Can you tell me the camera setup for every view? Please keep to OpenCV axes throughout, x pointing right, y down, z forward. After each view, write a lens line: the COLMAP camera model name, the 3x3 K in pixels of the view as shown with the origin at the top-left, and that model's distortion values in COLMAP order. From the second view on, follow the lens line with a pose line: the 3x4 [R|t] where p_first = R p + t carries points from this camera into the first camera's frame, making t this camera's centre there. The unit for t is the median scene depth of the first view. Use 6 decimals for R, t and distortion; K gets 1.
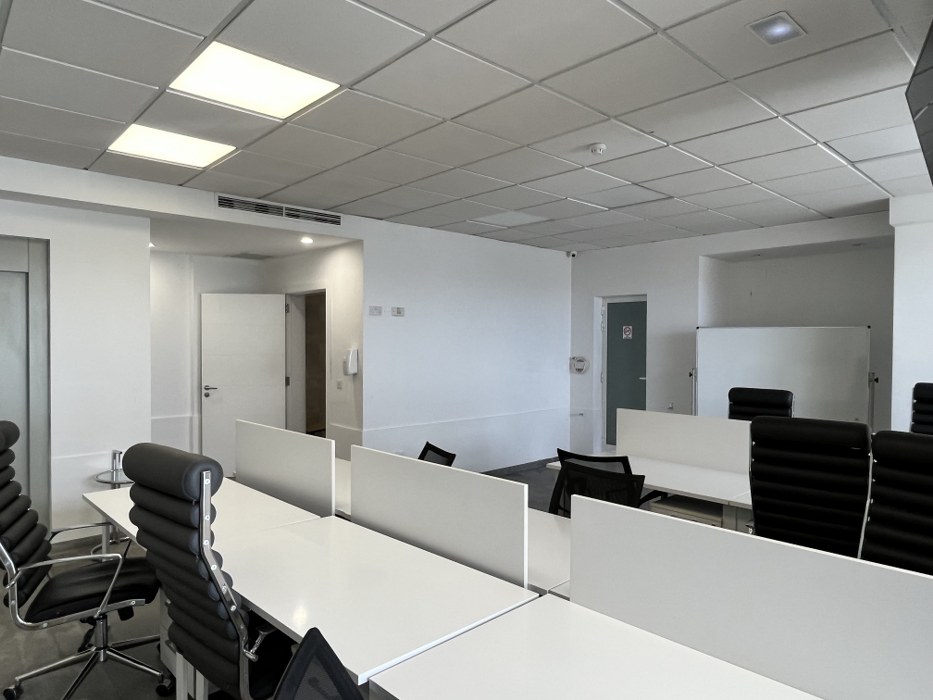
lens RADIAL K [[593.7, 0, 467.8], [0, 593.7, 354.3], [0, 0, 1]] dist [-0.002318, -0.001704]
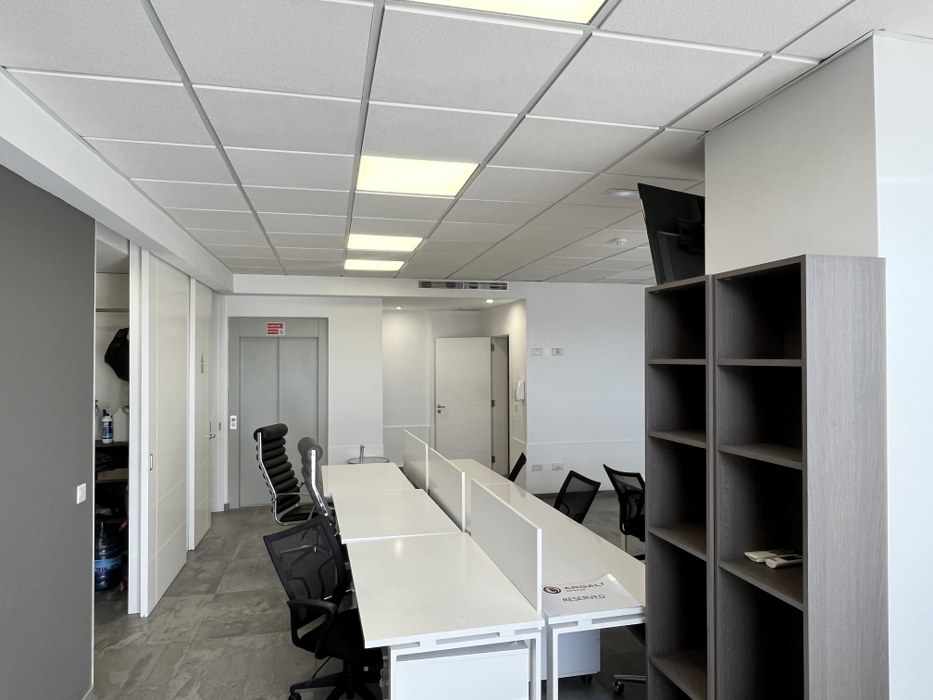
lens RADIAL K [[593.7, 0, 465.6], [0, 593.7, 350.6], [0, 0, 1]] dist [-0.002318, -0.001704]
pose [[0.867148, -0.013269, -0.497873, 0.403573], [-0.003705, 0.999446, -0.033089, -0.037023], [0.498036, 0.030537, 0.866618, -0.231335]]
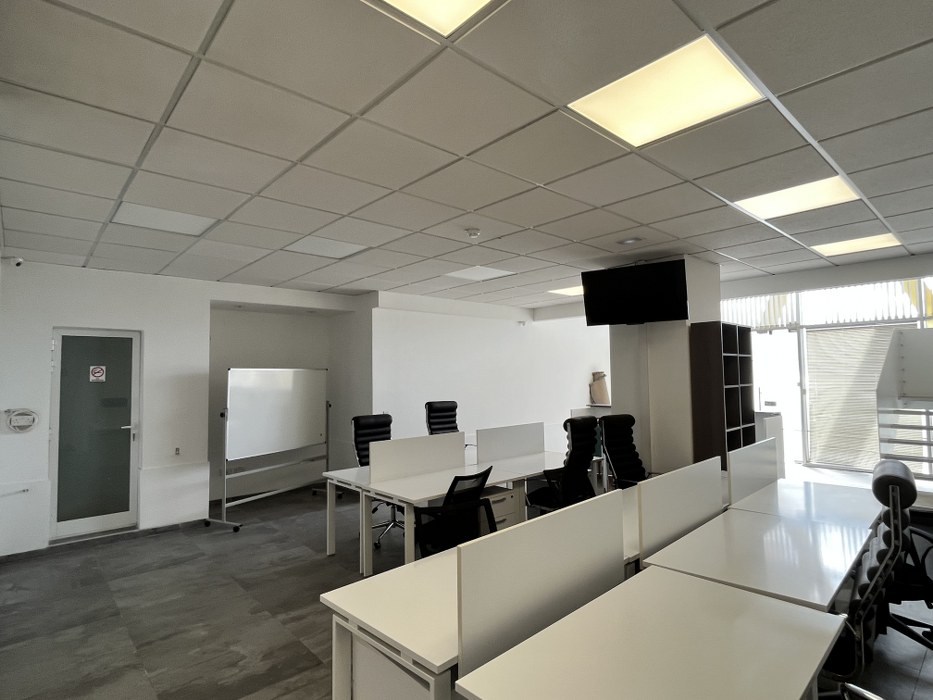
lens RADIAL K [[492.7, 0, 461.0], [0, 492.7, 352.4], [0, 0, 1]] dist [-0.014316, 0.001350]
pose [[0.022727, 0.044295, 0.998760, -0.274604], [0.040203, 0.998169, -0.045184, -0.011068], [-0.998933, 0.041180, 0.020904, 0.337292]]
